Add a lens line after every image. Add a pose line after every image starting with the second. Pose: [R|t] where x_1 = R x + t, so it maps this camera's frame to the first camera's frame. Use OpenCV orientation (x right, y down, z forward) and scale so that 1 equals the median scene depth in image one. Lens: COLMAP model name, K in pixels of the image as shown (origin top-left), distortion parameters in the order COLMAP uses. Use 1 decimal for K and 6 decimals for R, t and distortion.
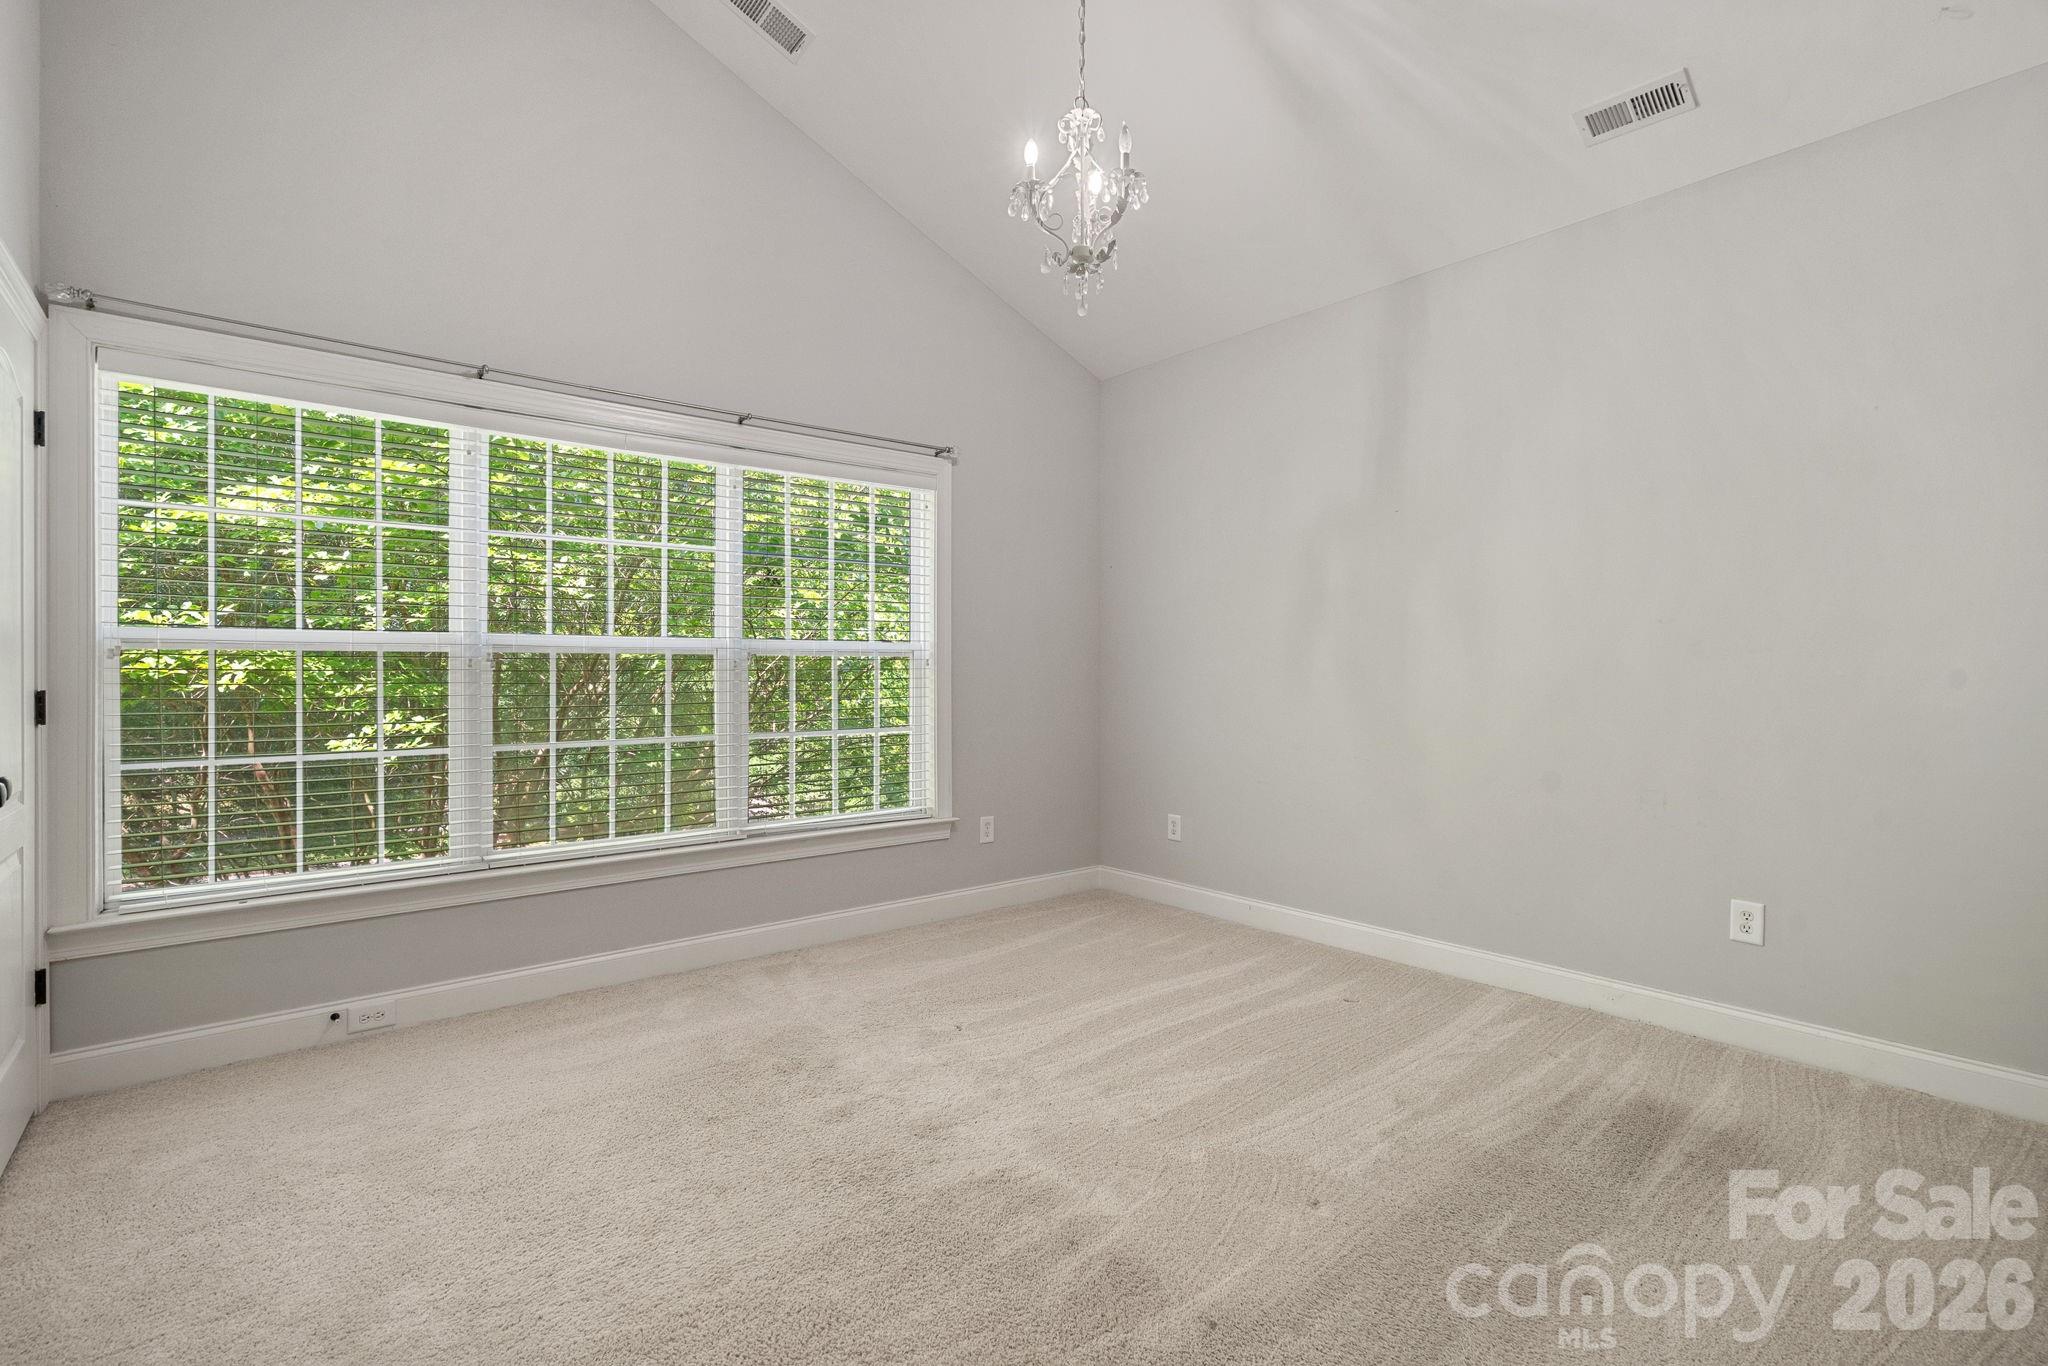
lens RADIAL K [[857.5, 0, 1023.5], [0, 857.5, 661.5], [0, 0, 1]] dist [0.000508, 0.000114]
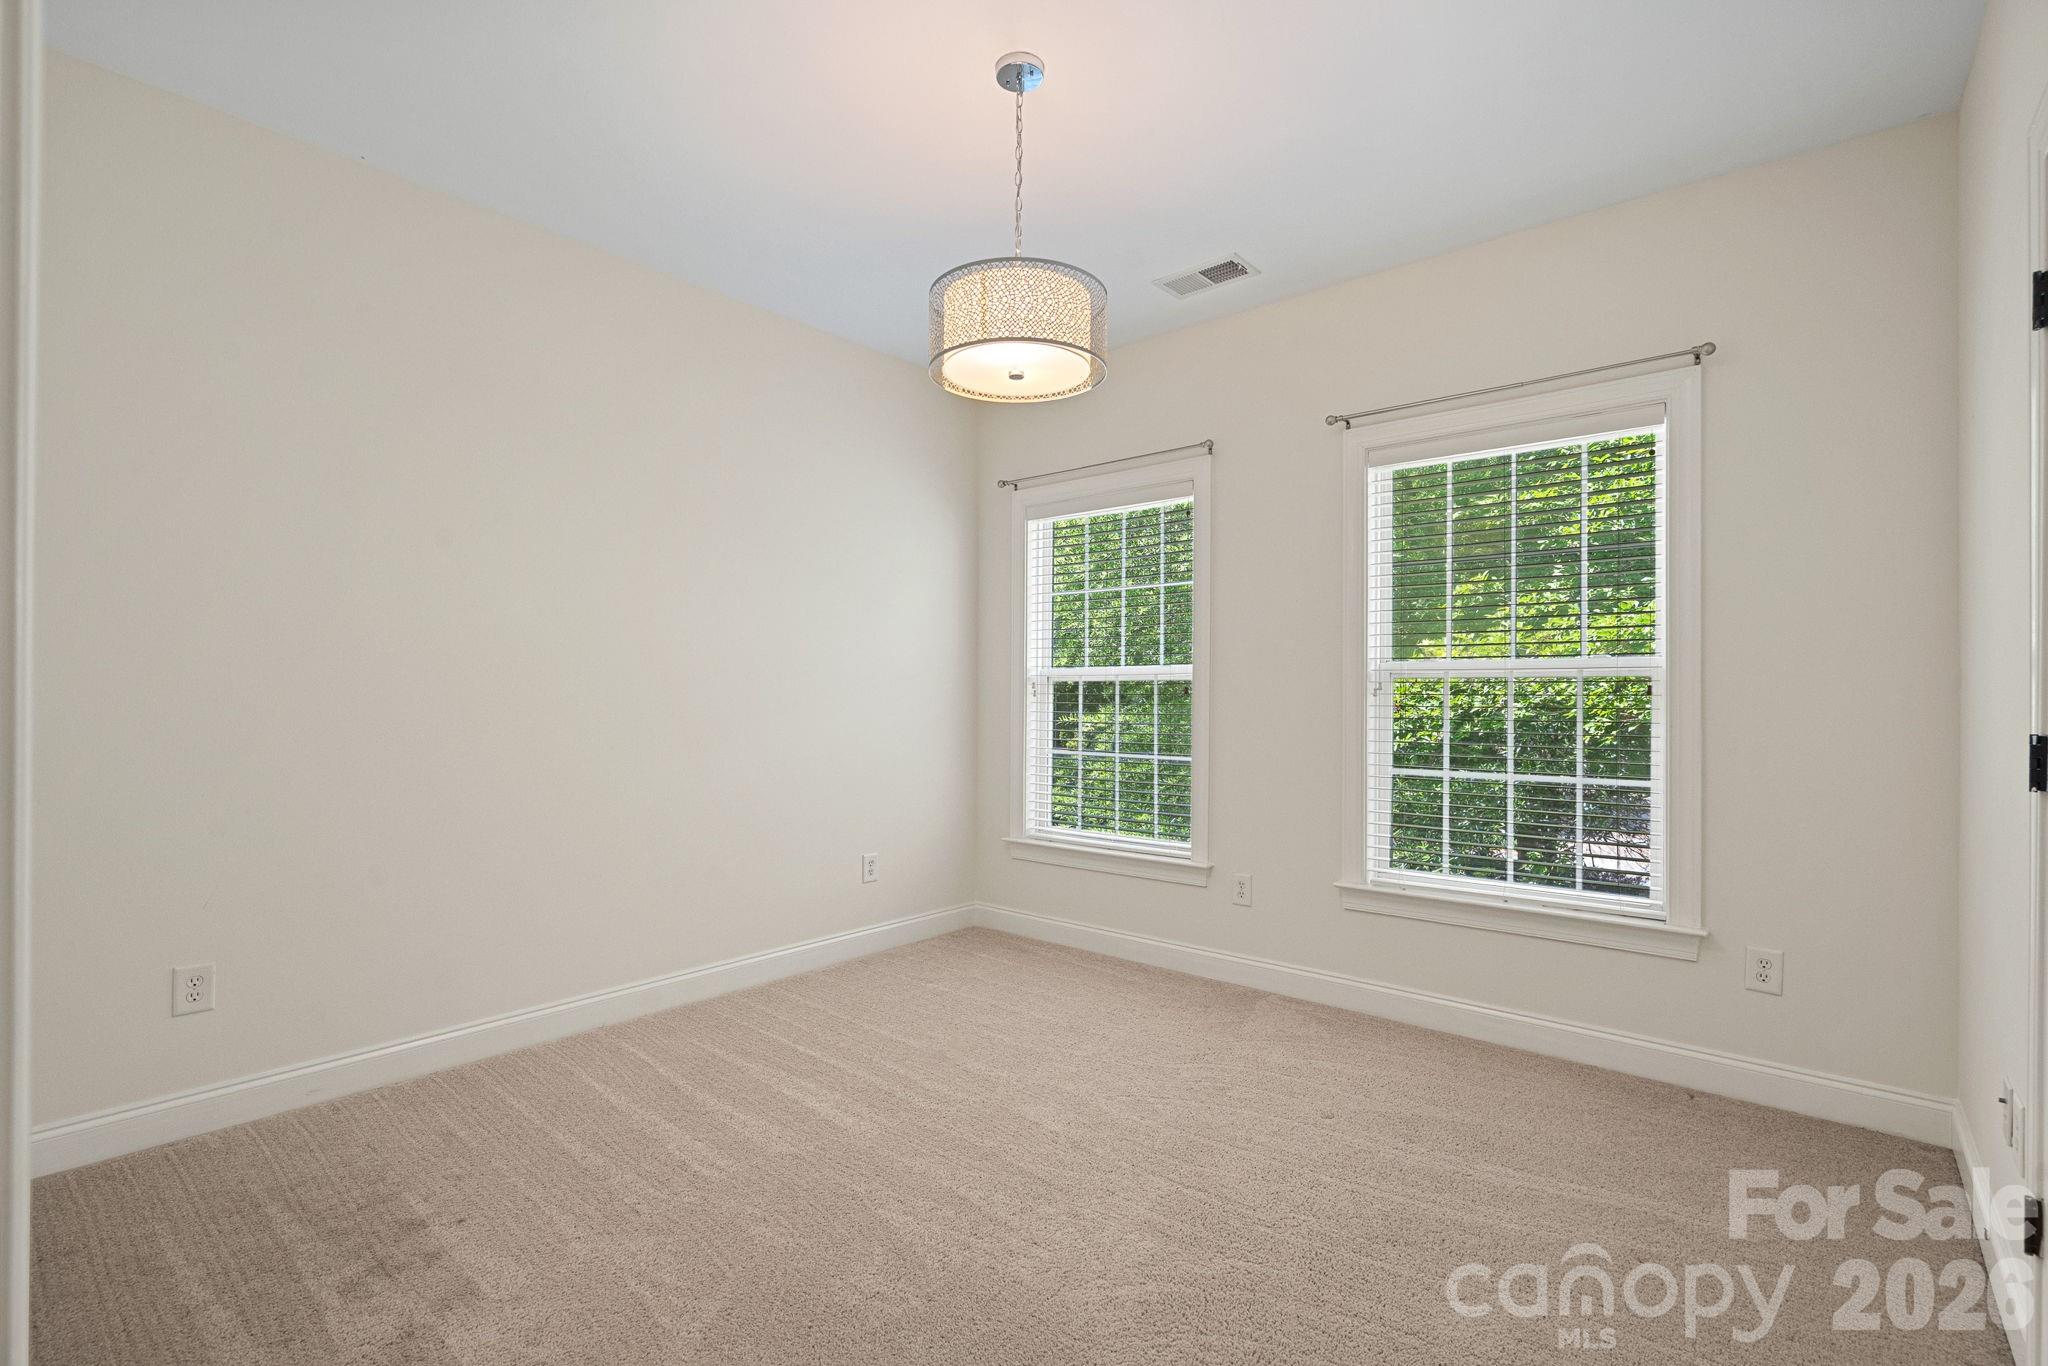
lens RADIAL K [[955.2, 0, 1024.0], [0, 955.2, 683.0], [0, 0, 1]] dist [-0.000939, -0.000068]
pose [[0.201215, -0.009898, -0.979497, 0.513911], [0.003930, 0.999949, -0.009297, 0.004980], [0.979539, -0.001979, 0.201244, 0.381390]]
